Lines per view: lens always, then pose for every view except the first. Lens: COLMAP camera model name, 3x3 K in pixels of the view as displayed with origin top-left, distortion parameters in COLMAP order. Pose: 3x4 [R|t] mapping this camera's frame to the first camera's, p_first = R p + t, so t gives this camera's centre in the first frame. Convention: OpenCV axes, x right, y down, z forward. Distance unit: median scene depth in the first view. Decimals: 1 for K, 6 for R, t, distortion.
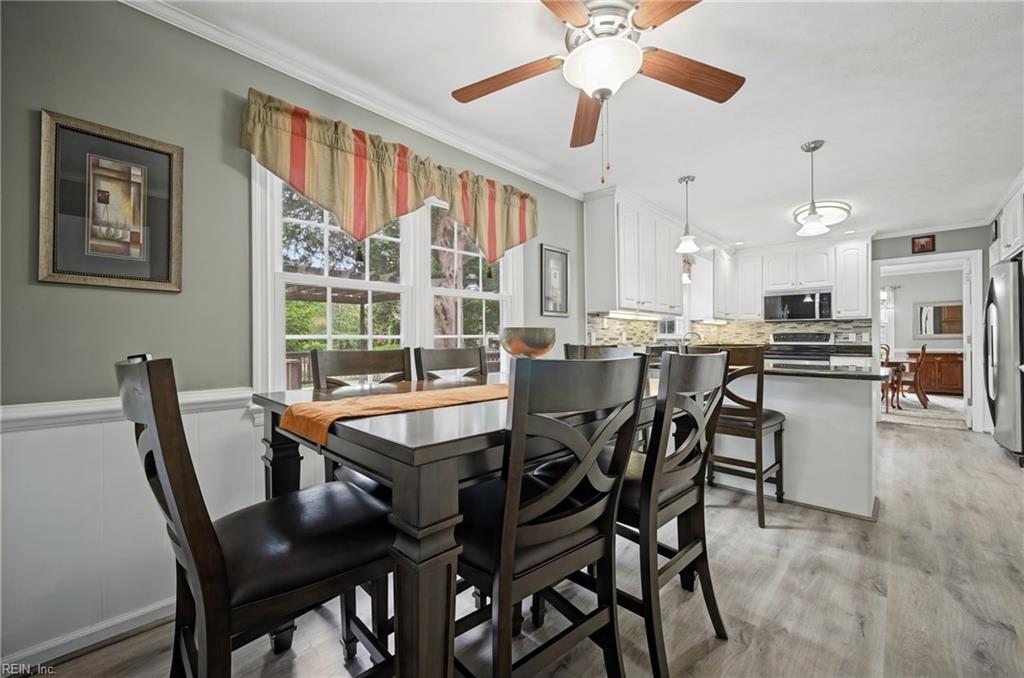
lens RADIAL K [[409.0, 0, 513.2], [0, 409.0, 340.4], [0, 0, 1]] dist [-0.002320, 0.000005]
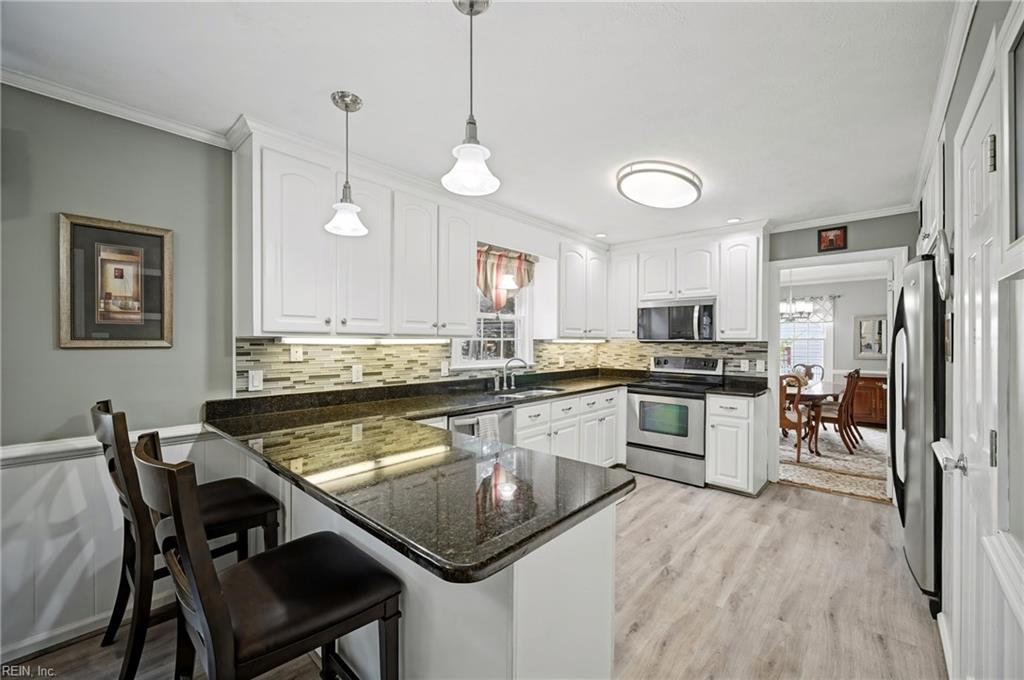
lens RADIAL K [[409.0, 0, 515.0], [0, 409.0, 343.8], [0, 0, 1]] dist [-0.002320, 0.000005]
pose [[0.999541, 0.008665, 0.029037, 0.406083], [-0.008716, 0.999961, 0.001641, -0.045399], [-0.029022, -0.001893, 0.999577, 0.282857]]
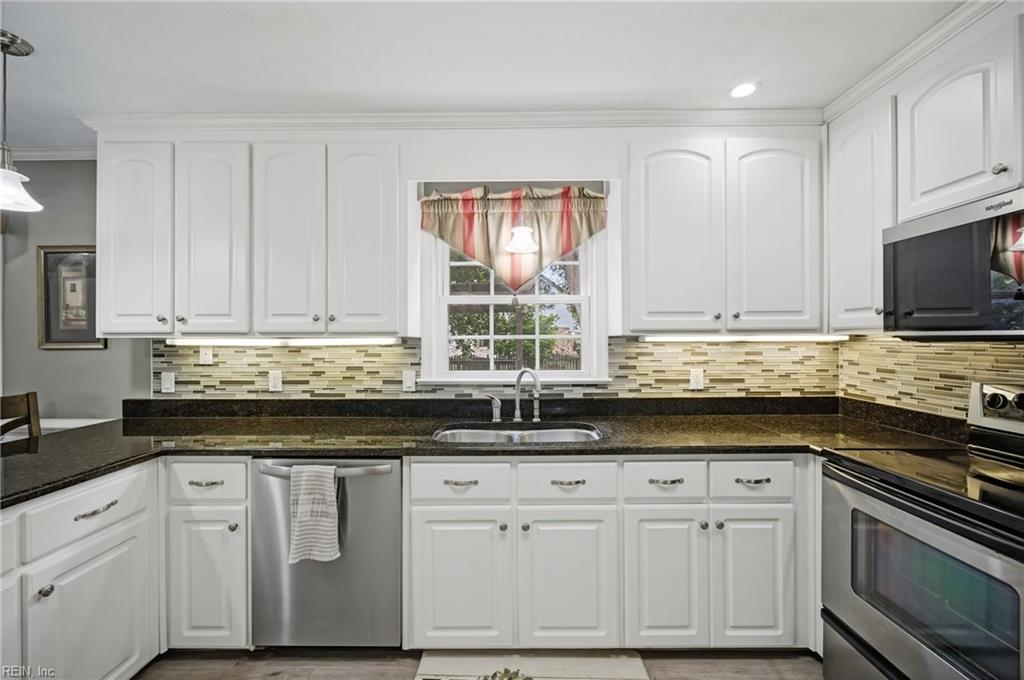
lens RADIAL K [[409.0, 0, 515.1], [0, 409.0, 337.9], [0, 0, 1]] dist [-0.002320, 0.000005]
pose [[0.689372, -0.000553, -0.724408, 0.709669], [-0.001392, 0.999997, -0.002088, -0.049982], [0.724407, 0.002448, 0.689369, 0.695734]]
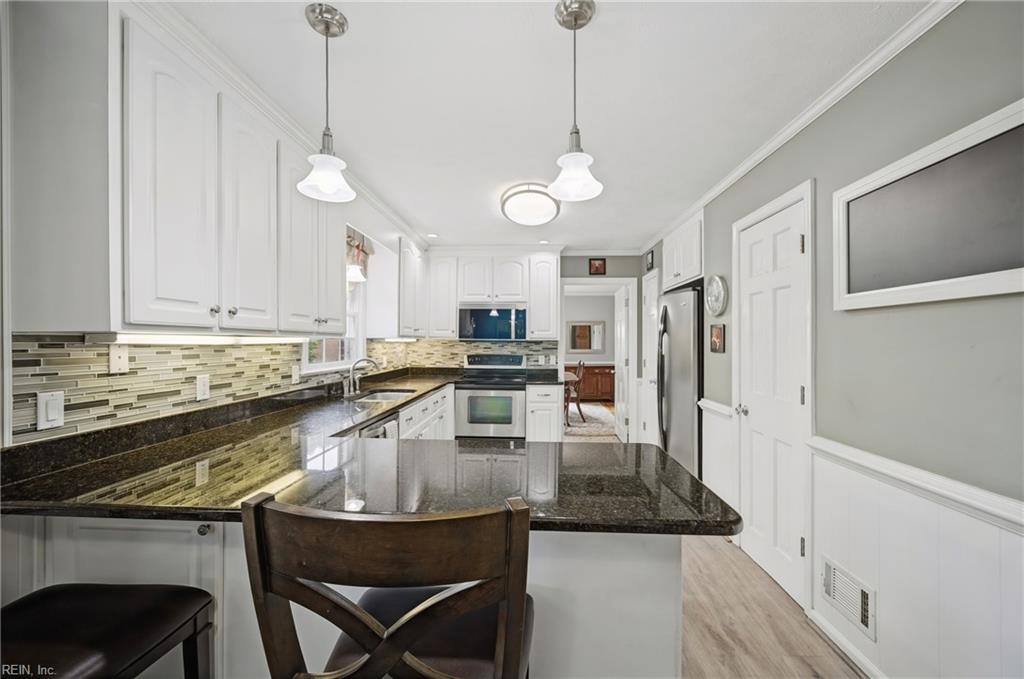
lens RADIAL K [[409.0, 0, 513.9], [0, 409.0, 341.0], [0, 0, 1]] dist [-0.002320, 0.000005]
pose [[0.755992, 0.008965, 0.654520, 0.191677], [-0.005785, 0.999959, -0.007015, -0.044236], [-0.654556, 0.001517, 0.756012, 0.360811]]
